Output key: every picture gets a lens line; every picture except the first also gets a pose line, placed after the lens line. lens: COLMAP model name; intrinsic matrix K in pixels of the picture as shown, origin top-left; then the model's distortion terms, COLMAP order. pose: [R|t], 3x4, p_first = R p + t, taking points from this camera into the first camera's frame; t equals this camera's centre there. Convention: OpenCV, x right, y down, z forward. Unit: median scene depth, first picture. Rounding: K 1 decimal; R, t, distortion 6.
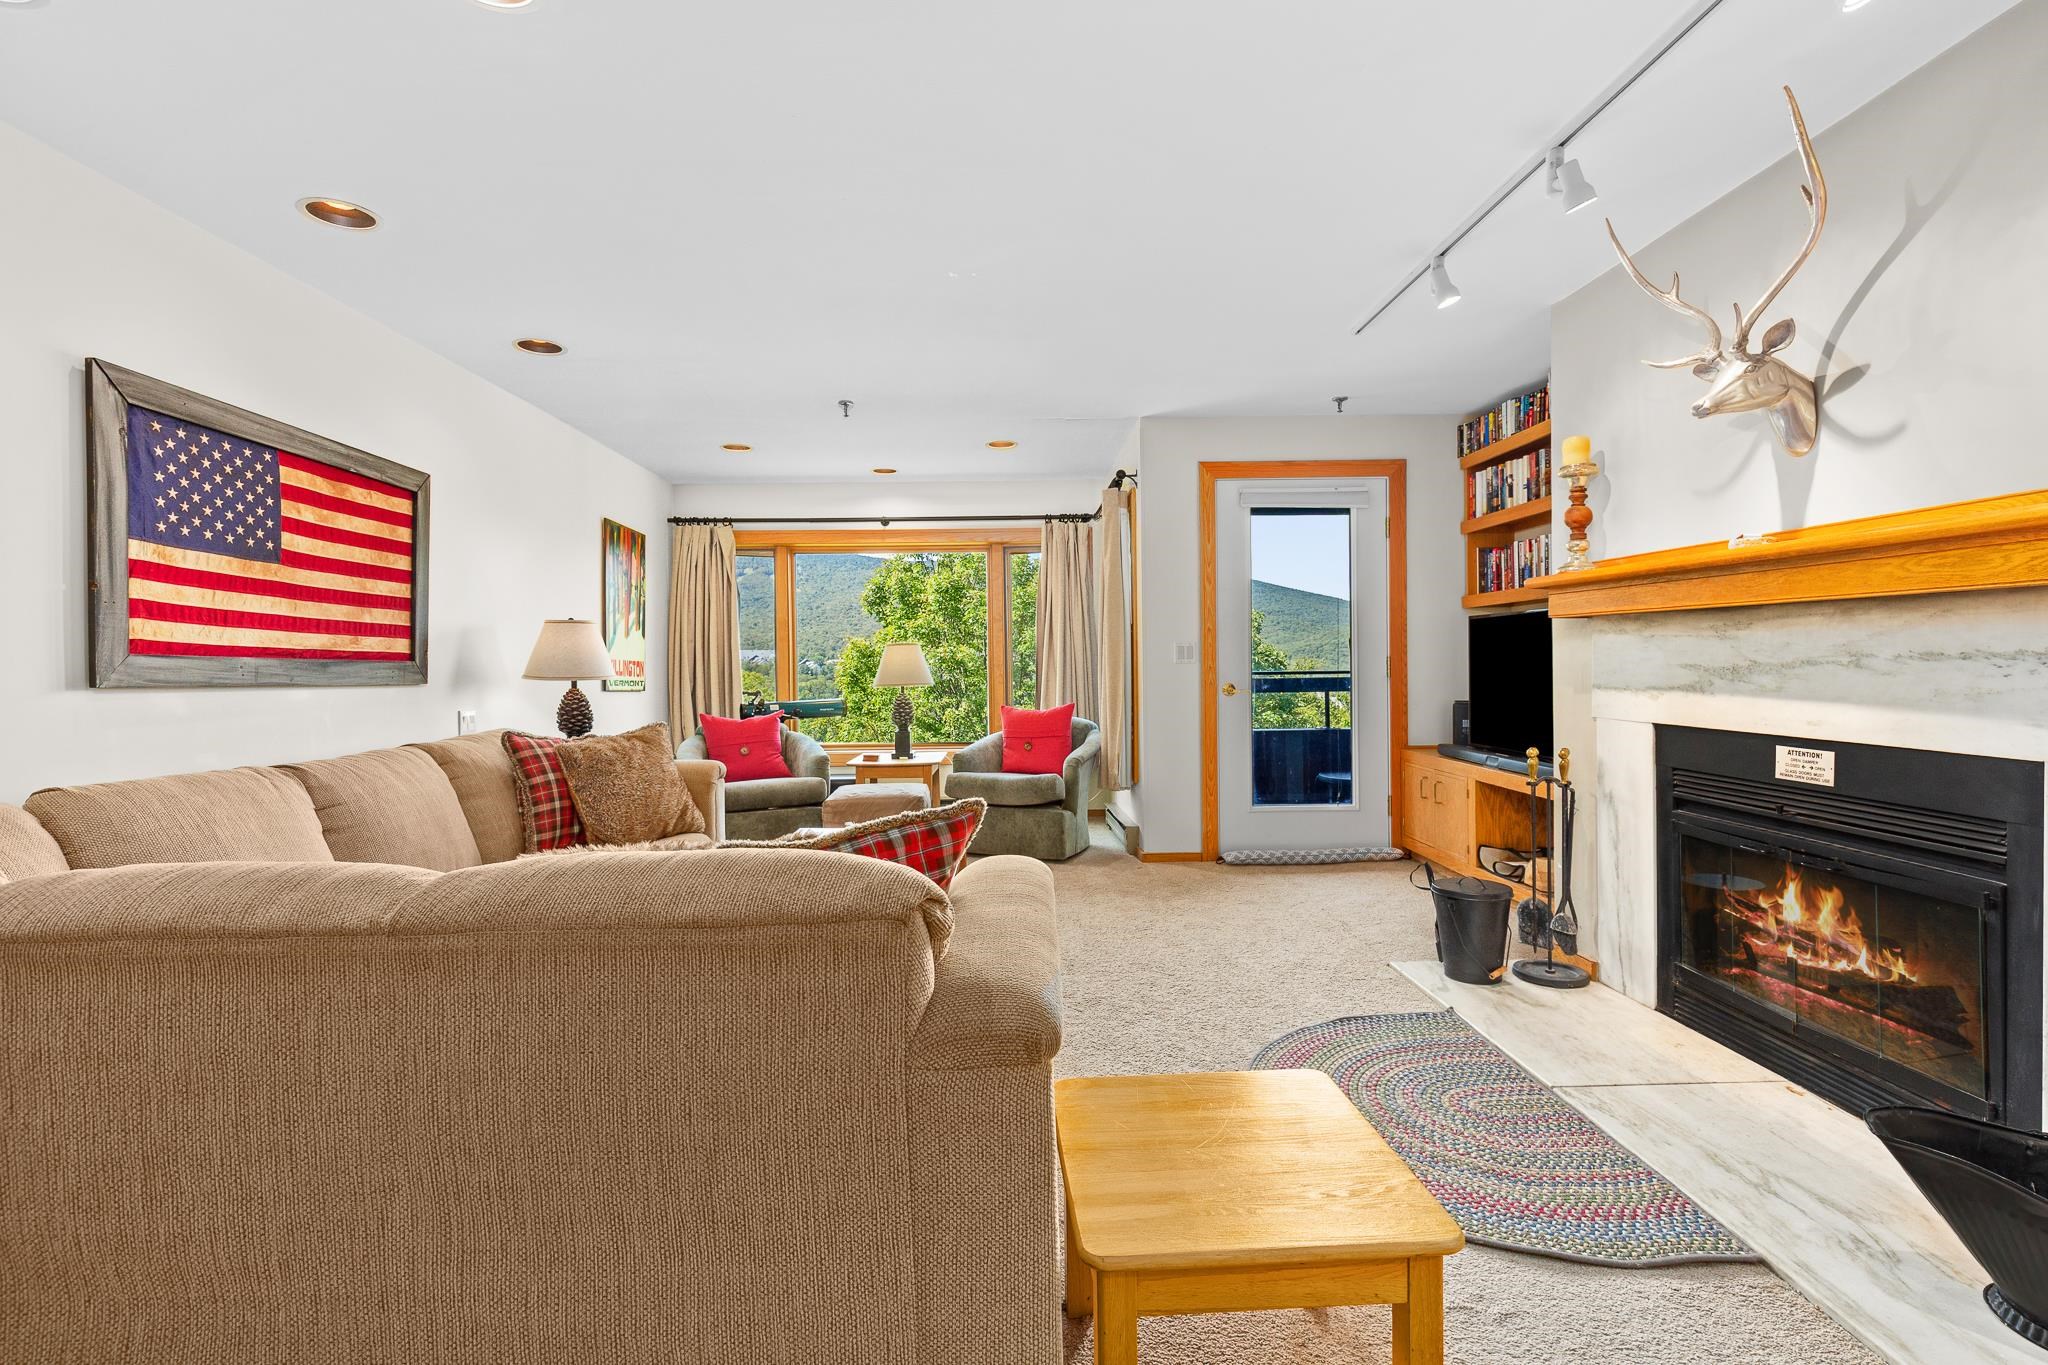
lens RADIAL K [[924.1, 0, 1025.2], [0, 924.1, 675.4], [0, 0, 1]] dist [0.002563, -0.000478]
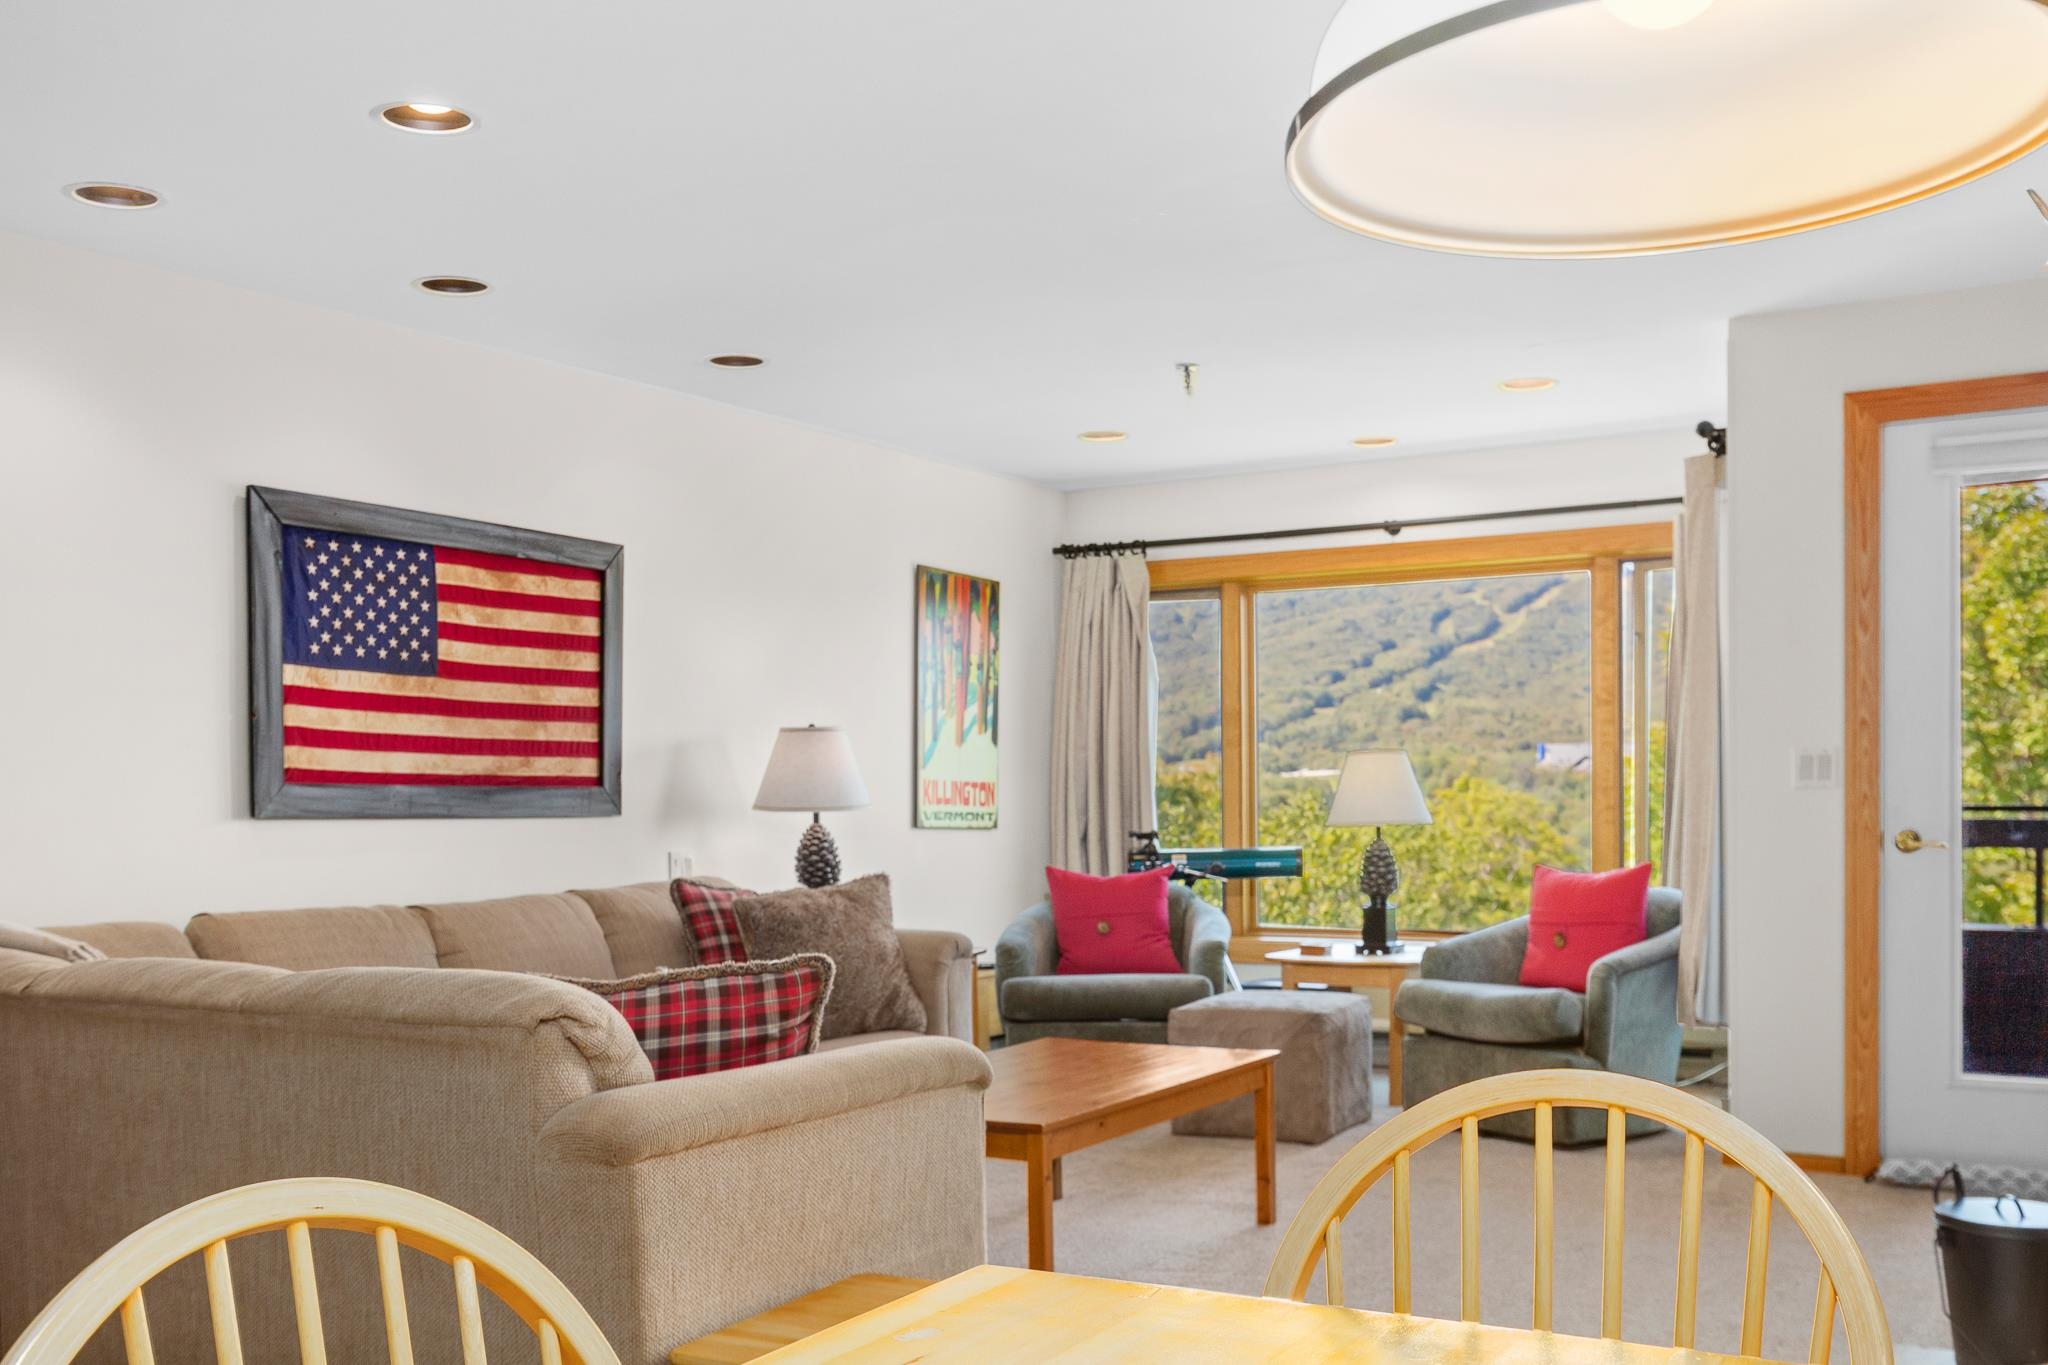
lens RADIAL K [[1996.0, 0, 1023.4], [0, 1996.0, 847.0], [0, 0, 1]] dist [0.001420, 0.006590]
pose [[0.848285, 0.017562, -0.529248, 0.633449], [-0.004846, 0.999666, 0.025404, -0.010639], [0.529517, -0.018986, 0.848087, -0.290715]]
